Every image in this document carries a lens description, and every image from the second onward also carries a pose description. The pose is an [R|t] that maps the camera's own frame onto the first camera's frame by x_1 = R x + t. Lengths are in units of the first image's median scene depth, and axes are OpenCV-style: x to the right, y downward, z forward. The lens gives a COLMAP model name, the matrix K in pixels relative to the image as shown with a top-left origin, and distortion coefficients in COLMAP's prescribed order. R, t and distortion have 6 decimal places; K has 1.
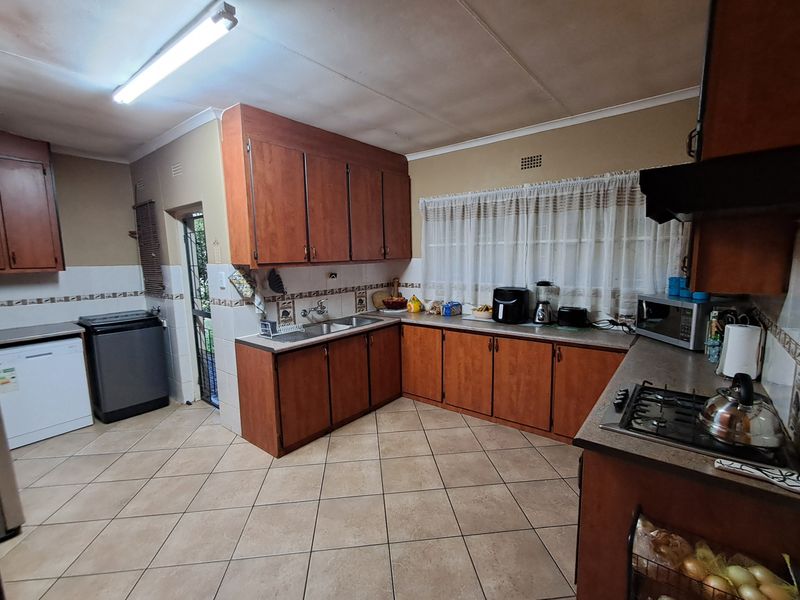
lens RADIAL K [[361.4, 0, 398.0], [0, 361.4, 303.3], [0, 0, 1]] dist [0.001779, 0.000013]
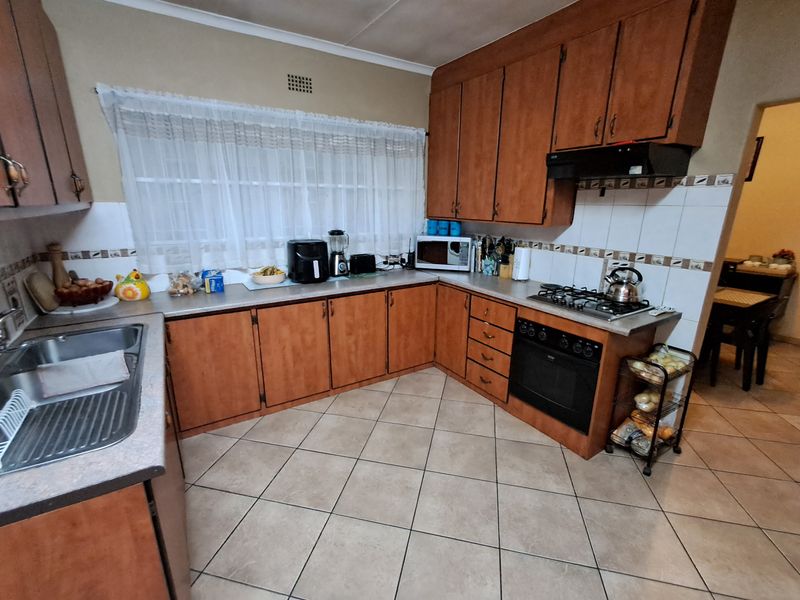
lens RADIAL K [[361.4, 0, 398.0], [0, 361.4, 303.3], [0, 0, 1]] dist [0.001779, 0.000013]
pose [[0.330392, -0.233992, 0.914379, -0.430667], [0.112745, 0.971630, 0.207905, -0.052937], [-0.937086, 0.034402, 0.347400, 0.529616]]
